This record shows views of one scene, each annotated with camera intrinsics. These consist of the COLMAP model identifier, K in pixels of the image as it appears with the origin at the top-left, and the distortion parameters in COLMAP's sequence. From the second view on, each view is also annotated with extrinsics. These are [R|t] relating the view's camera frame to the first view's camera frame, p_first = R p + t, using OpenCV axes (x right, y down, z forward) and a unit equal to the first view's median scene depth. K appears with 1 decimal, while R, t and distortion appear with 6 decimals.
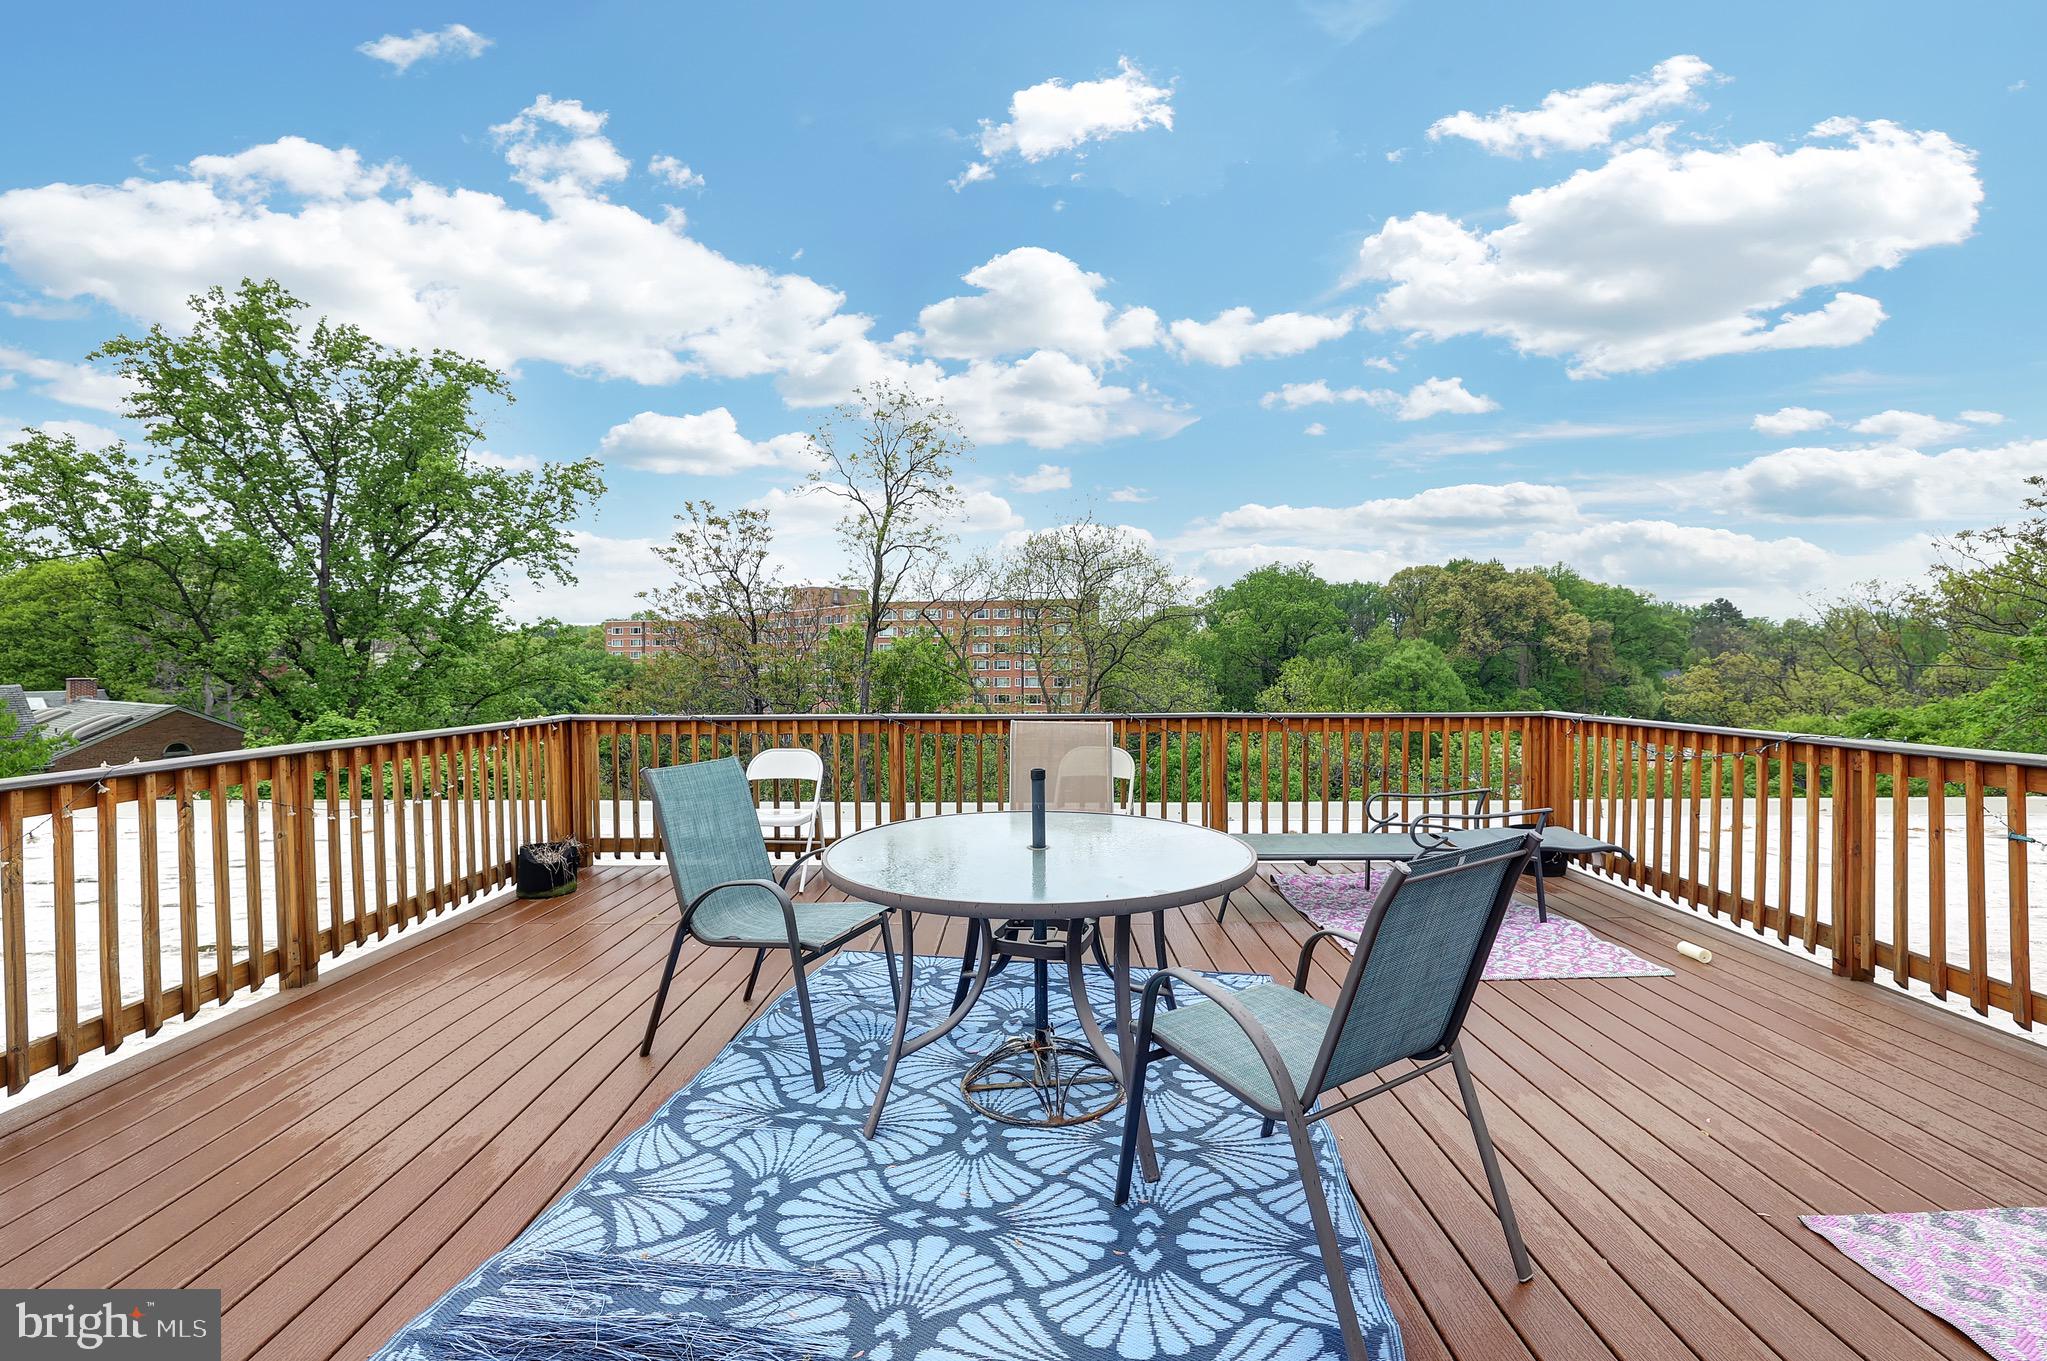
lens RADIAL K [[882.9, 0, 1028.2], [0, 882.9, 677.2], [0, 0, 1]] dist [-0.047717, 0.016313]
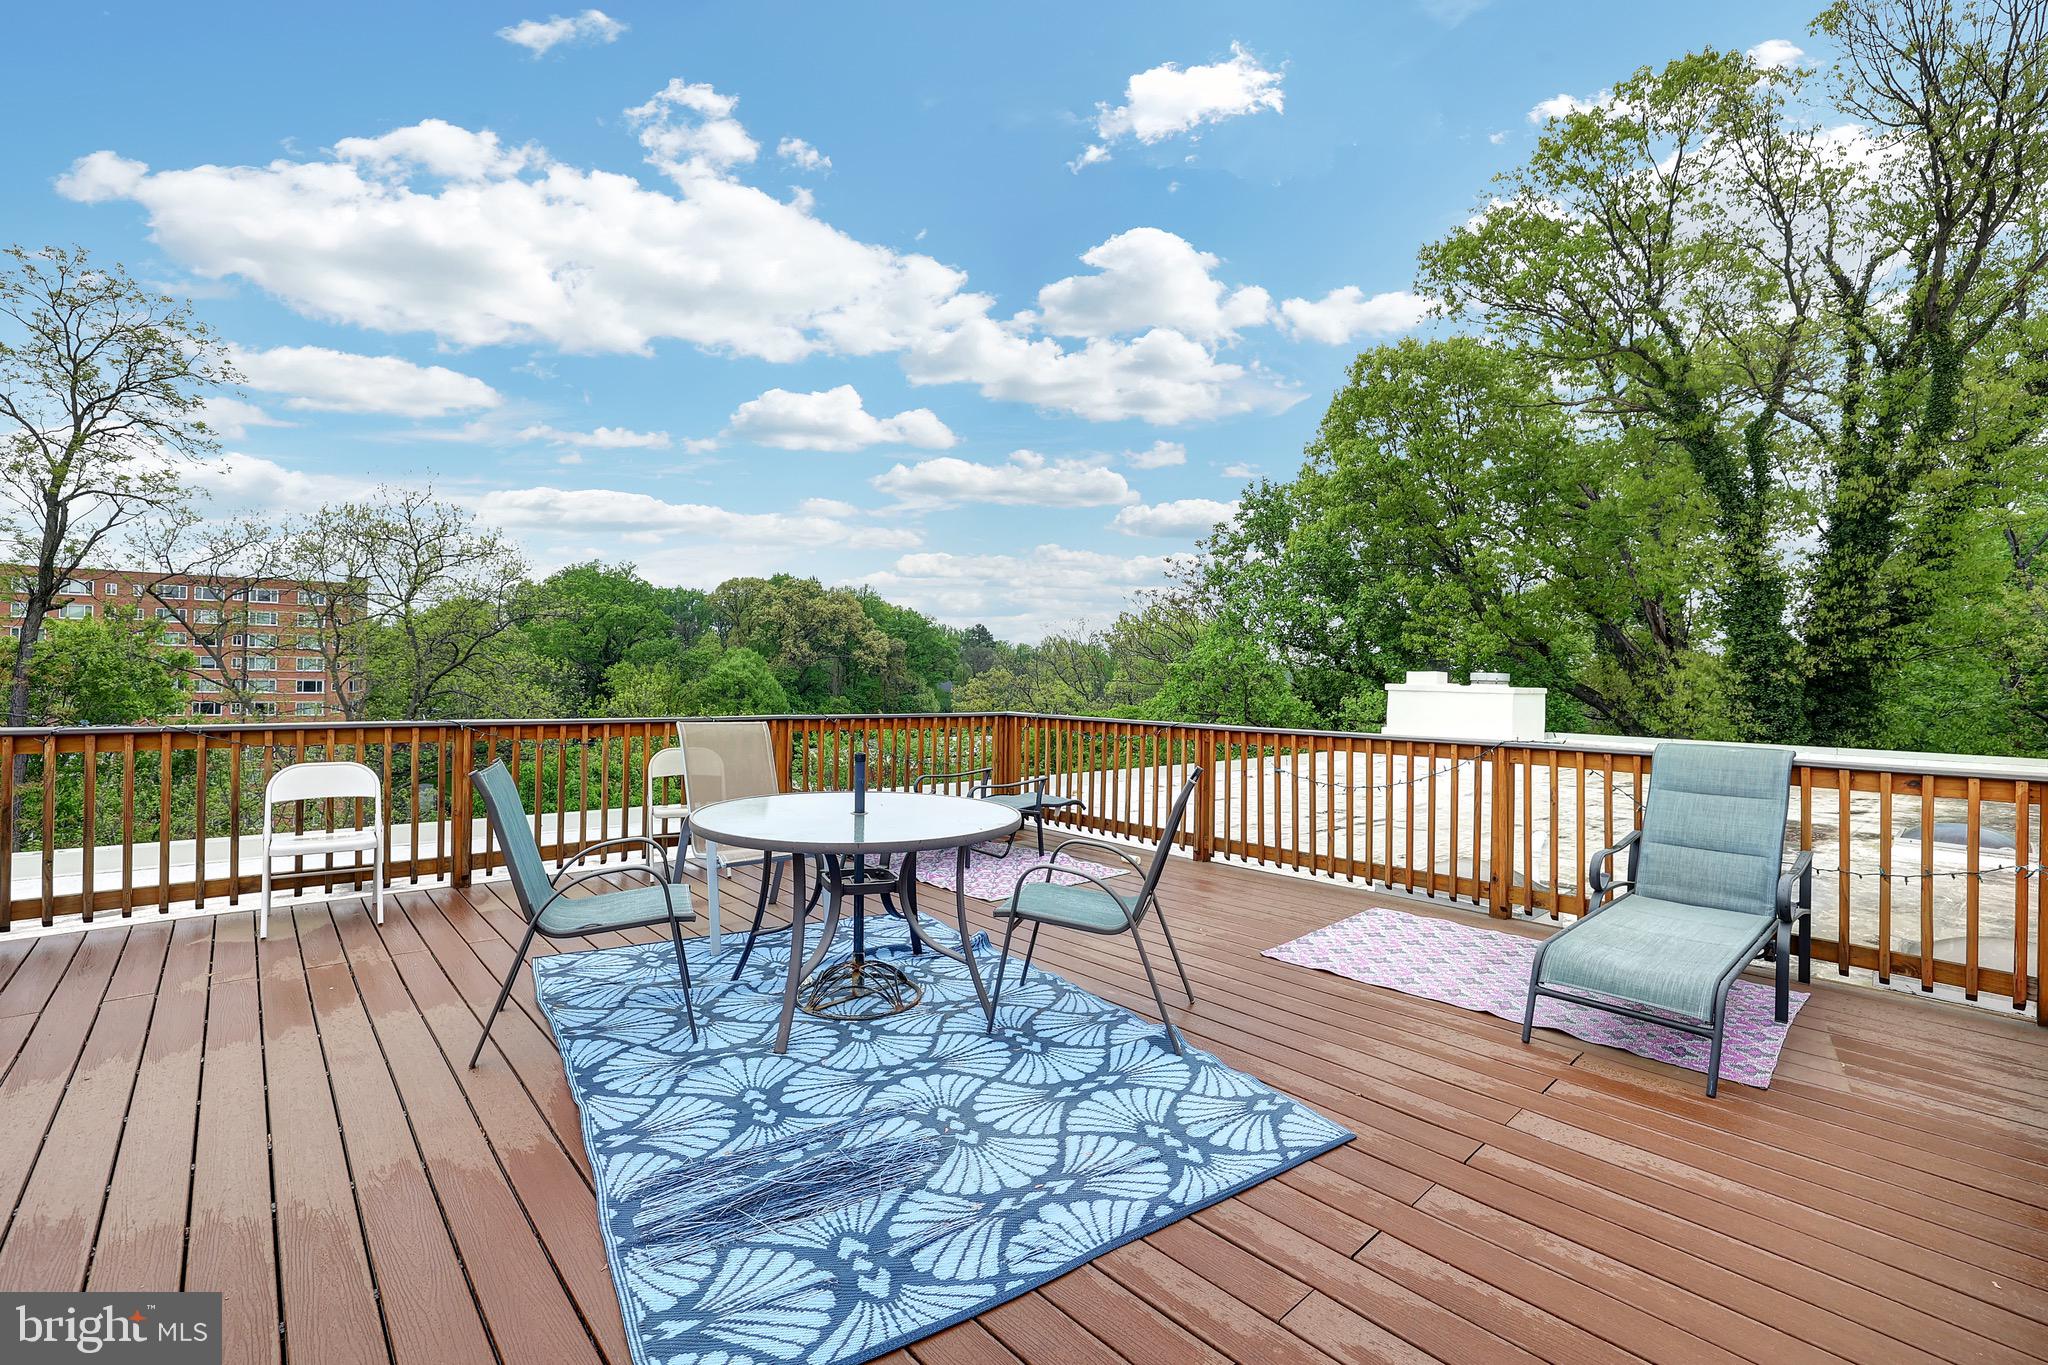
lens RADIAL K [[883.3, 0, 1028.7], [0, 883.3, 679.2], [0, 0, 1]] dist [-0.047717, 0.016313]
pose [[0.745482, 0.016838, 0.666313, -0.724690], [-0.012758, 0.999858, -0.010992, 0.004998], [-0.666404, -0.000306, 0.745591, -0.155043]]
